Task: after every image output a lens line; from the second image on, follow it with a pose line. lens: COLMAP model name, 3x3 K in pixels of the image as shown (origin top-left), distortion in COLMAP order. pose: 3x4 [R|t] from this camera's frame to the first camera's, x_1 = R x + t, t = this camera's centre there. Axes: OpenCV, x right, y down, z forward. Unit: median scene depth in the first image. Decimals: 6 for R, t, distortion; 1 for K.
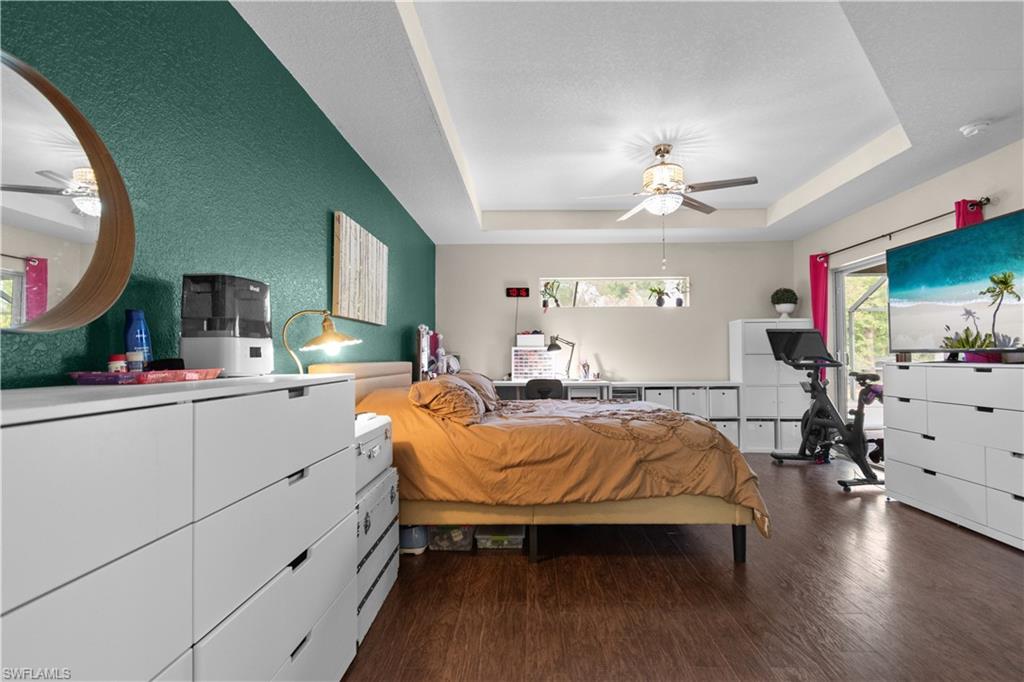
lens RADIAL K [[466.8, 0, 516.2], [0, 466.8, 344.7], [0, 0, 1]] dist [0.001546, -0.001558]
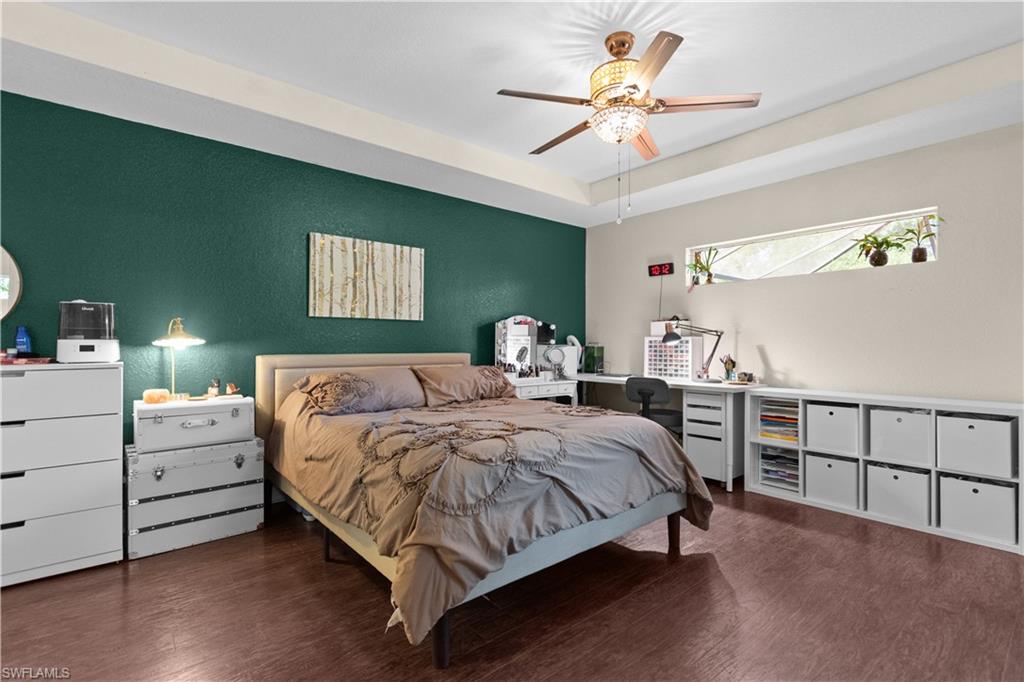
lens RADIAL K [[466.8, 0, 521.9], [0, 466.8, 340.0], [0, 0, 1]] dist [0.001546, -0.001558]
pose [[0.678387, -0.000892, -0.734704, 0.445656], [0.013946, 0.999835, 0.011663, -0.002521], [0.734572, -0.018158, 0.678287, 0.272946]]
